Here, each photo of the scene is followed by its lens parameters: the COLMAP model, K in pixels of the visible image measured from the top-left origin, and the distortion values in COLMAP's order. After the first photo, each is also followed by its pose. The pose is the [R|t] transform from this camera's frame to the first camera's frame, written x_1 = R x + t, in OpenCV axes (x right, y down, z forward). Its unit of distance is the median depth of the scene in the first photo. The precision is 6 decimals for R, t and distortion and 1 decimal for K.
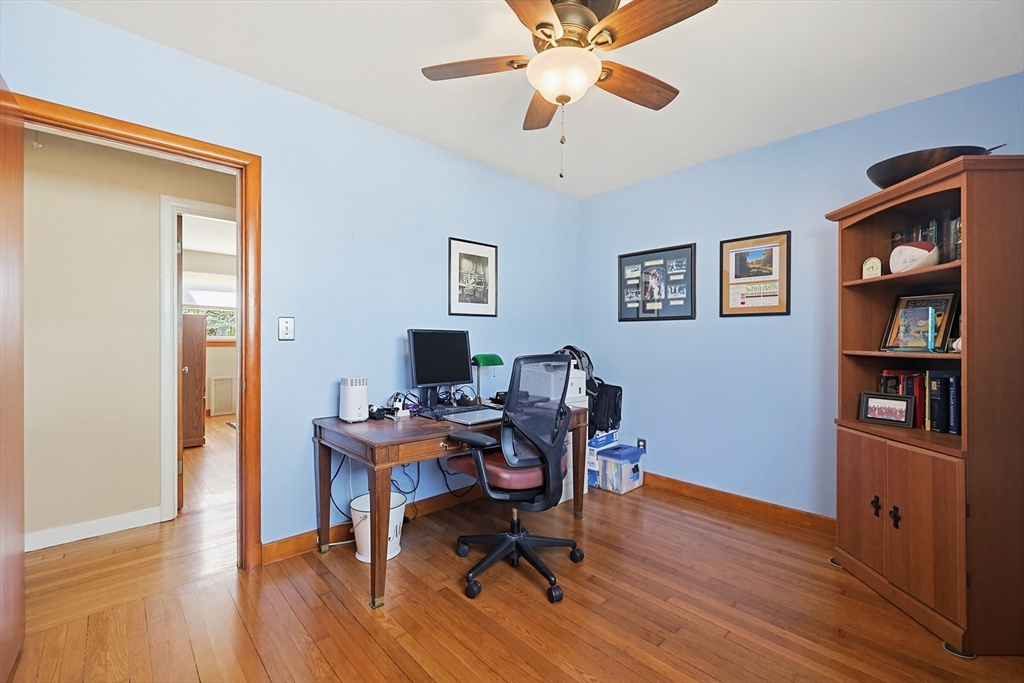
lens RADIAL K [[436.1, 0, 517.1], [0, 436.1, 340.0], [0, 0, 1]] dist [-0.000086, -0.000143]
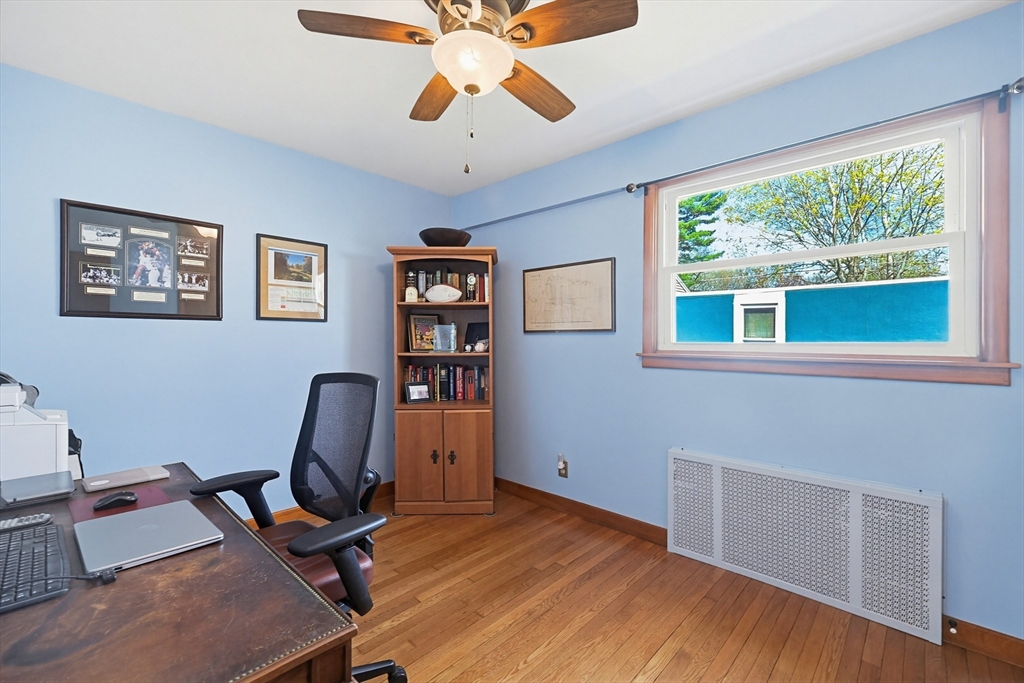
lens RADIAL K [[436.1, 0, 517.1], [0, 436.1, 340.0], [0, 0, 1]] dist [-0.000086, -0.000143]
pose [[-0.053977, -0.010509, 0.998487, -0.448591], [-0.004464, 0.999937, 0.010282, -0.023310], [-0.998532, -0.003902, -0.054021, 0.531402]]
